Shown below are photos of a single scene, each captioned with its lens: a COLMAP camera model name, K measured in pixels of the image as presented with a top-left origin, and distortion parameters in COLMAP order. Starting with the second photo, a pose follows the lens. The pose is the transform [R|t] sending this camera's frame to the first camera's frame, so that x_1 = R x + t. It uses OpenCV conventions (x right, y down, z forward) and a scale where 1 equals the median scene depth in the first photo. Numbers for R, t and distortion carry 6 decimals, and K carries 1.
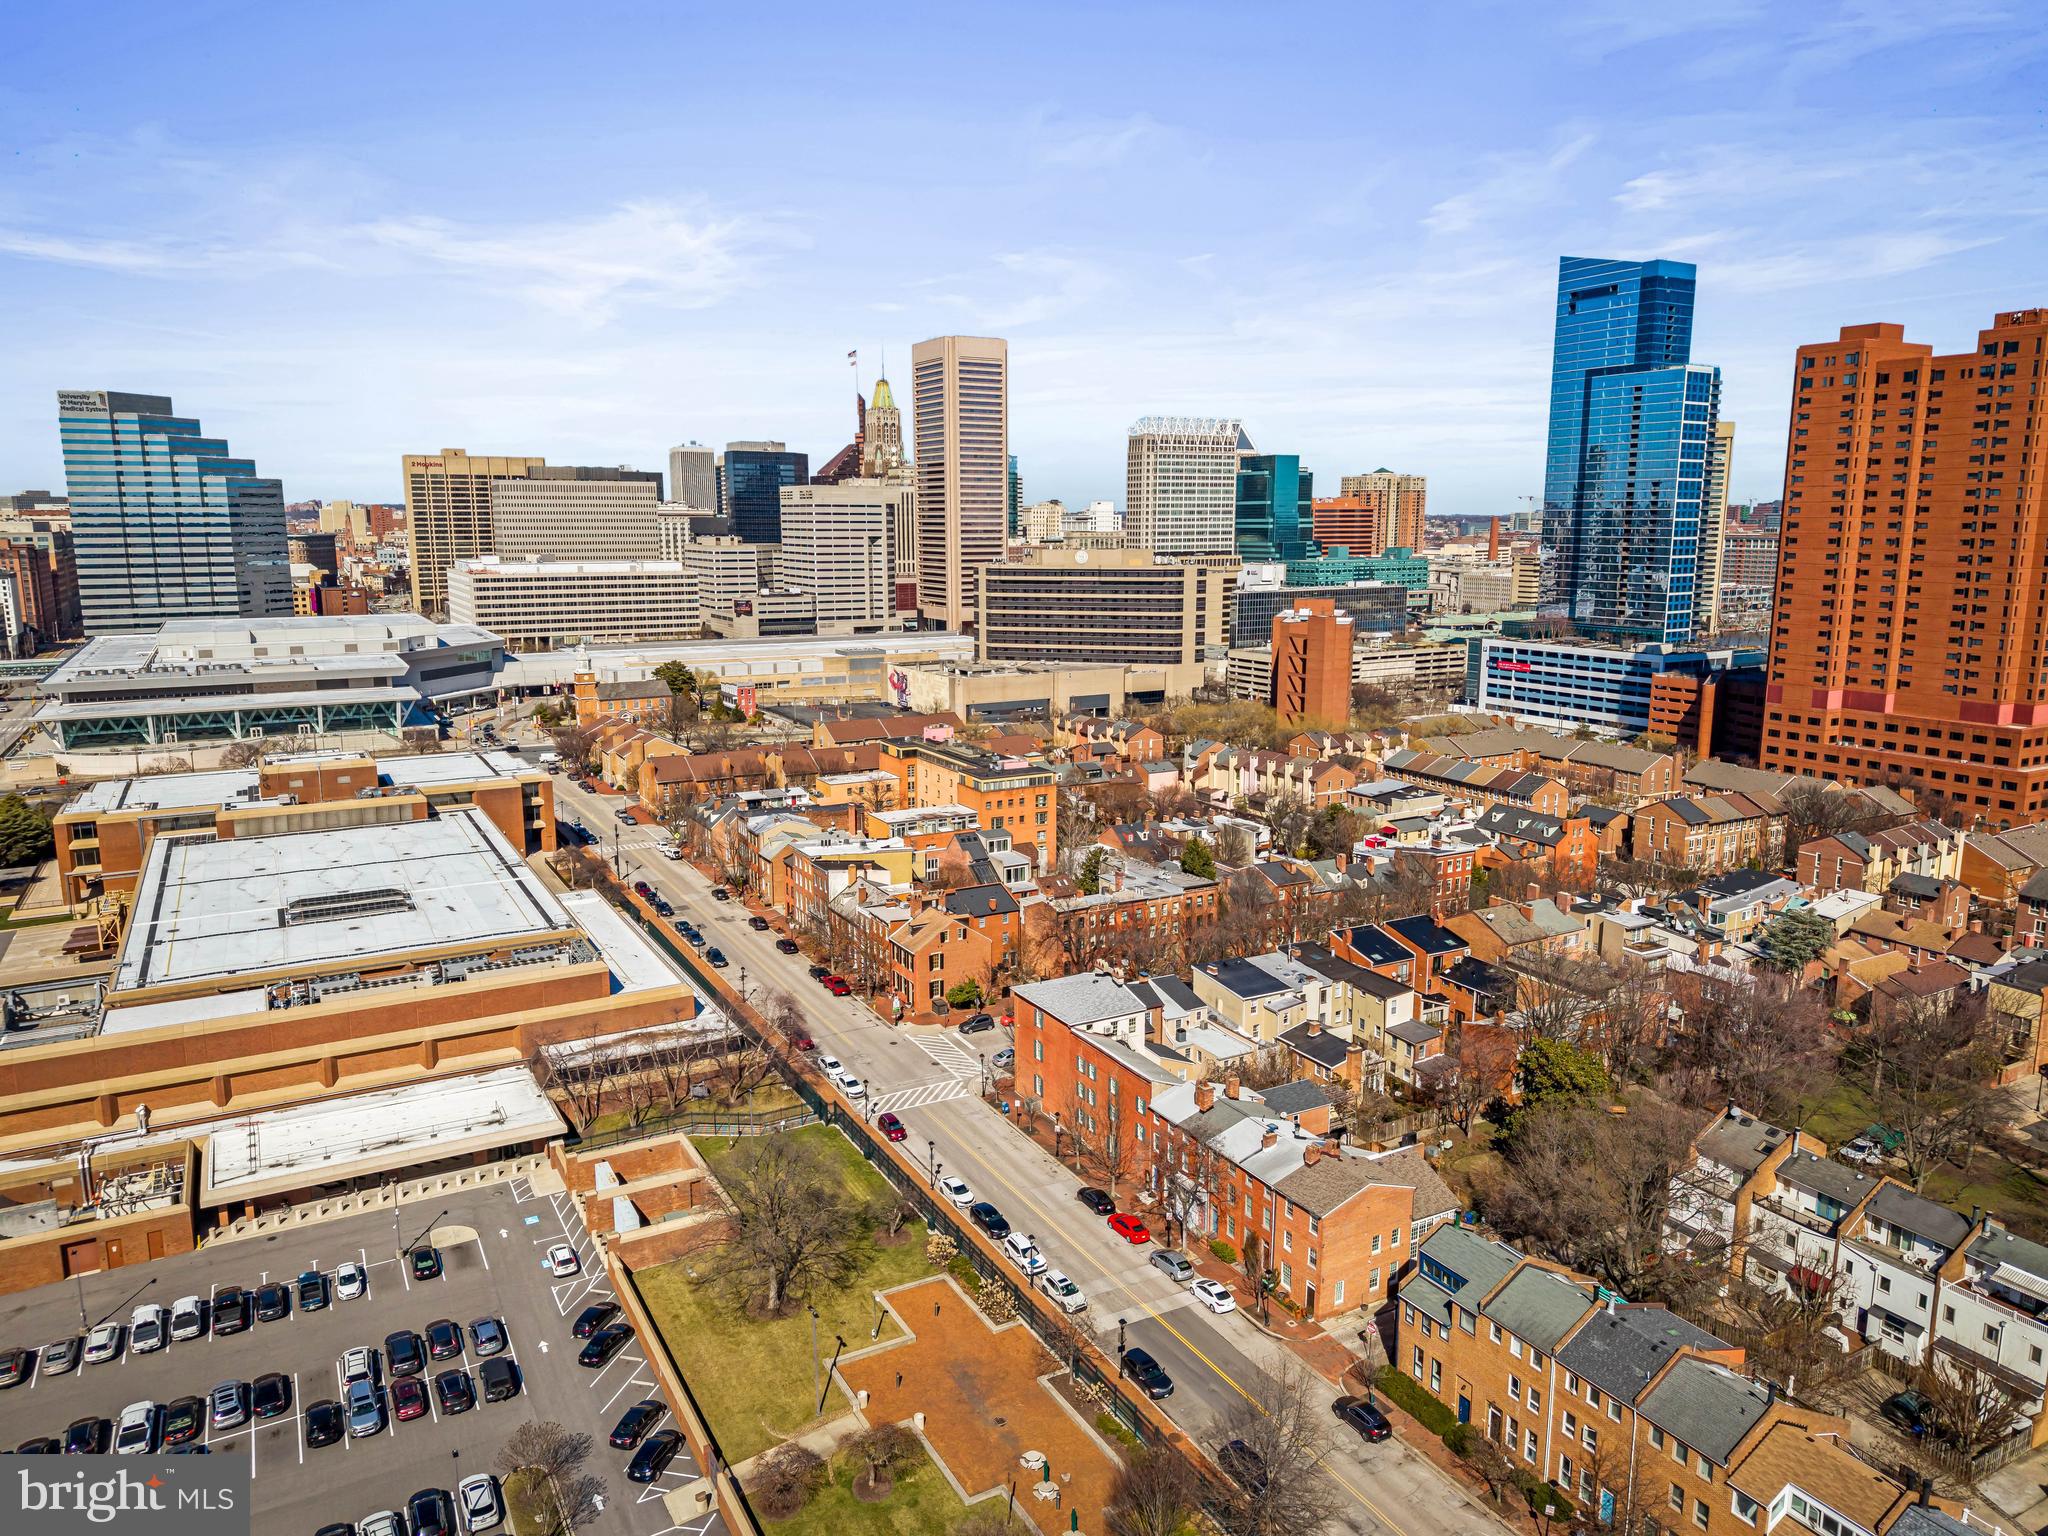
lens RADIAL K [[1390.8, 0, 1020.3], [0, 1390.8, 765.8], [0, 0, 1]] dist [0.040382, -0.046458]
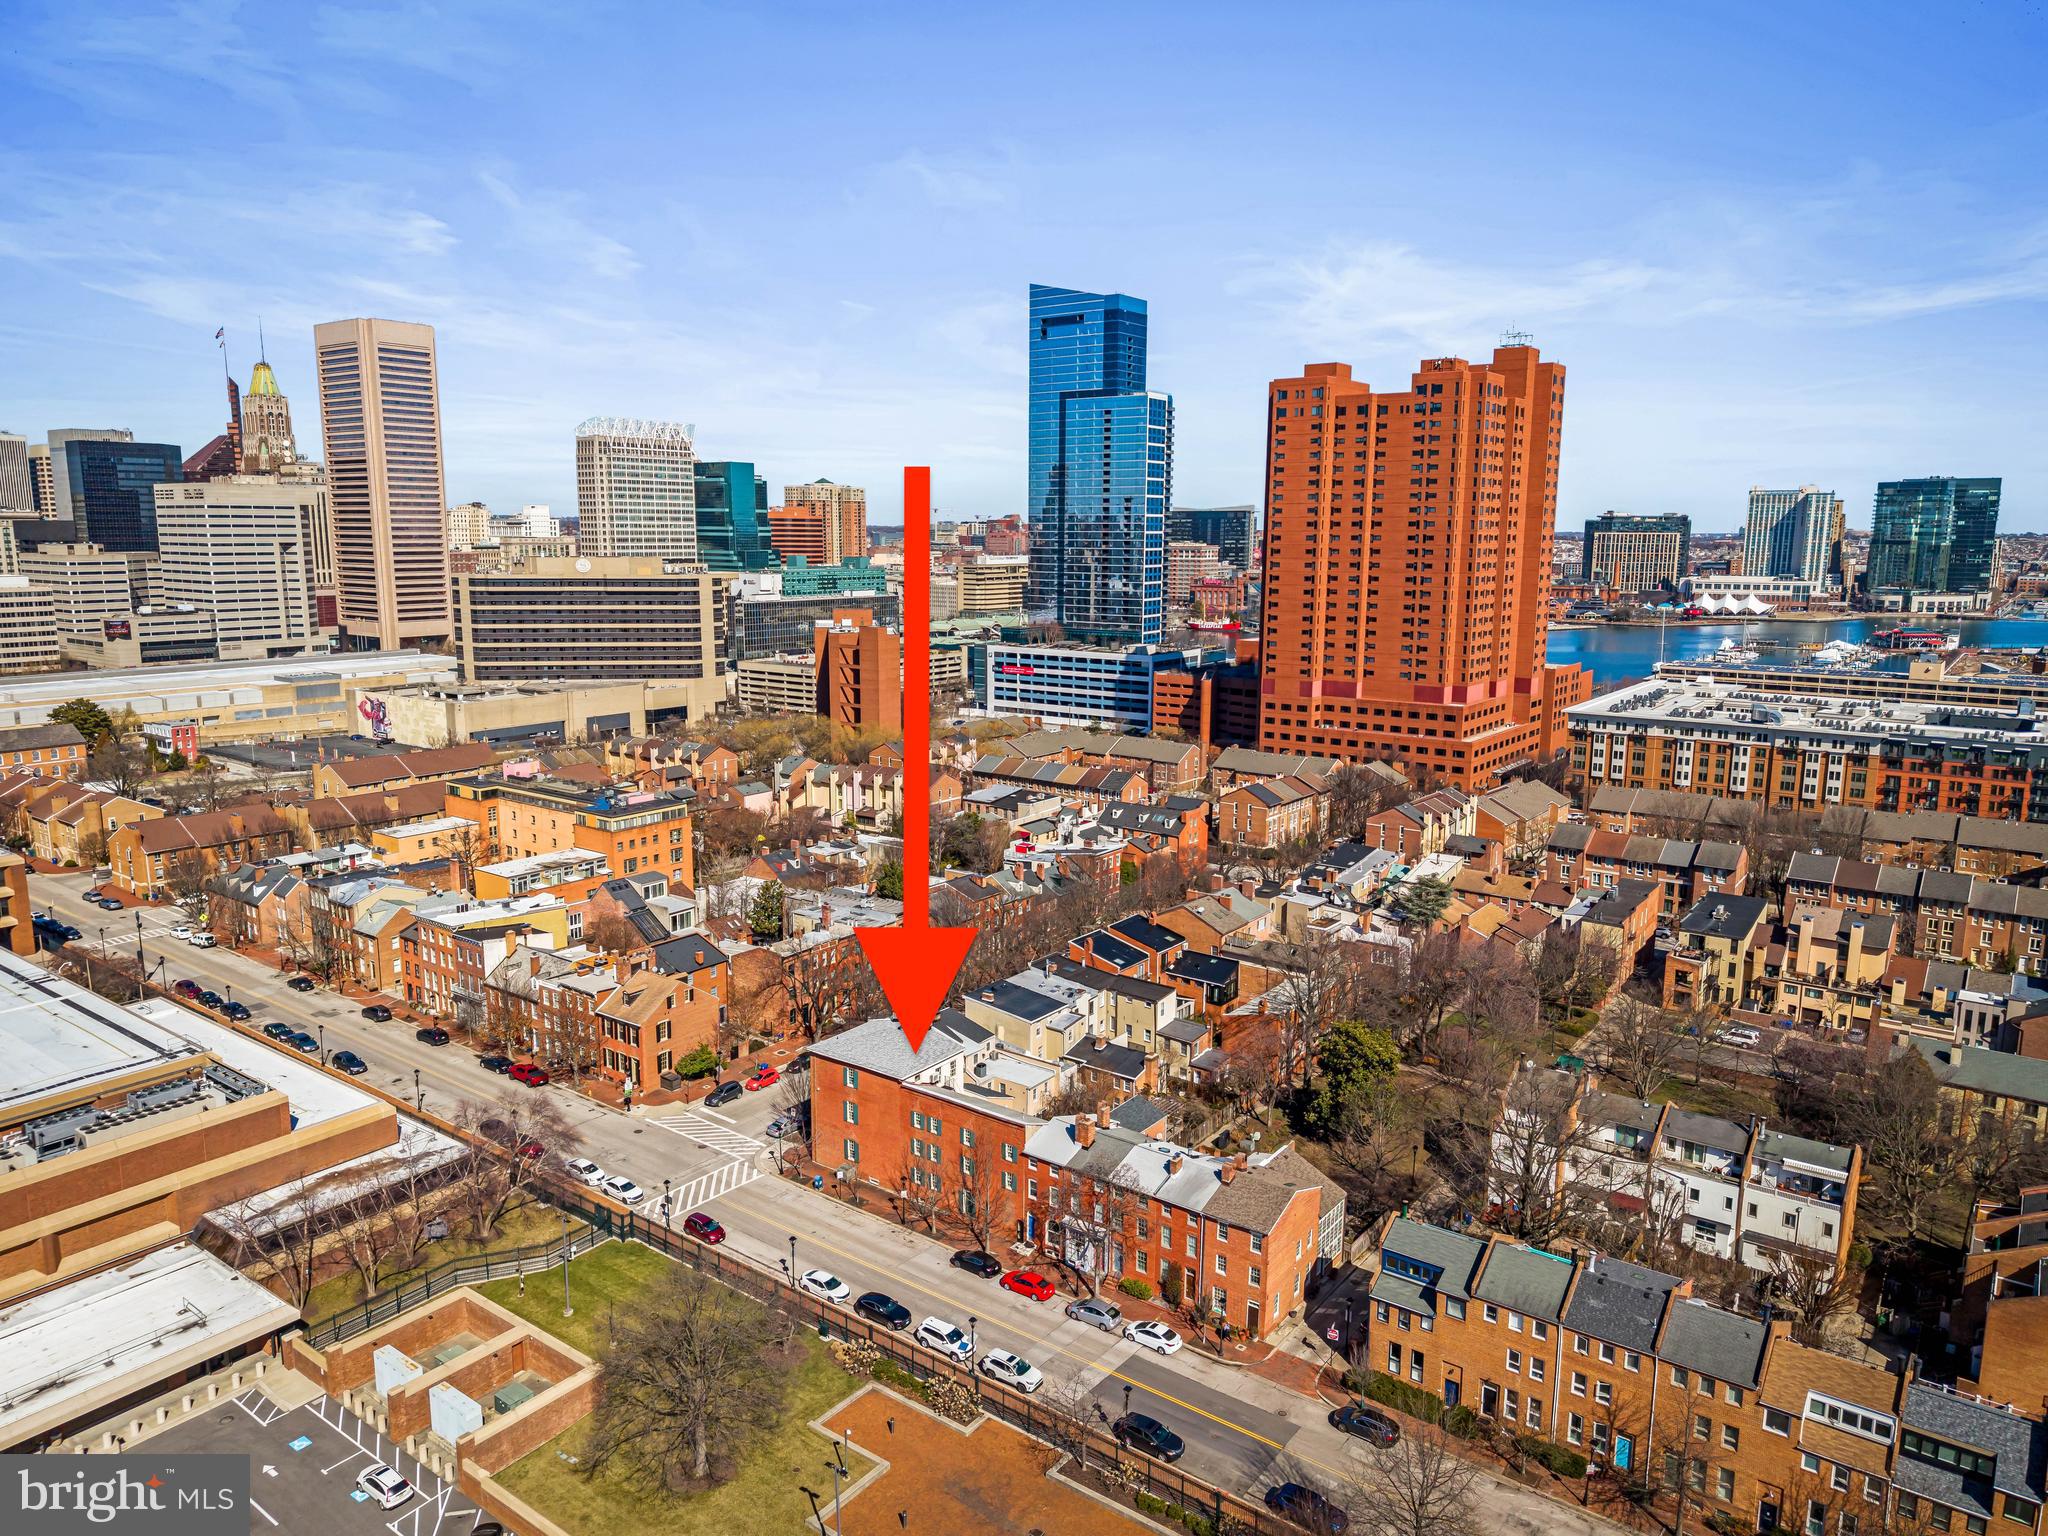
lens RADIAL K [[1390.8, 0, 1030.9], [0, 1390.8, 768.8], [0, 0, 1]] dist [0.040382, -0.046458]
pose [[0.910520, -0.064880, 0.408342, -0.147164], [0.066373, 0.997739, 0.010529, -0.013003], [-0.408102, 0.017515, 0.912768, 0.071708]]
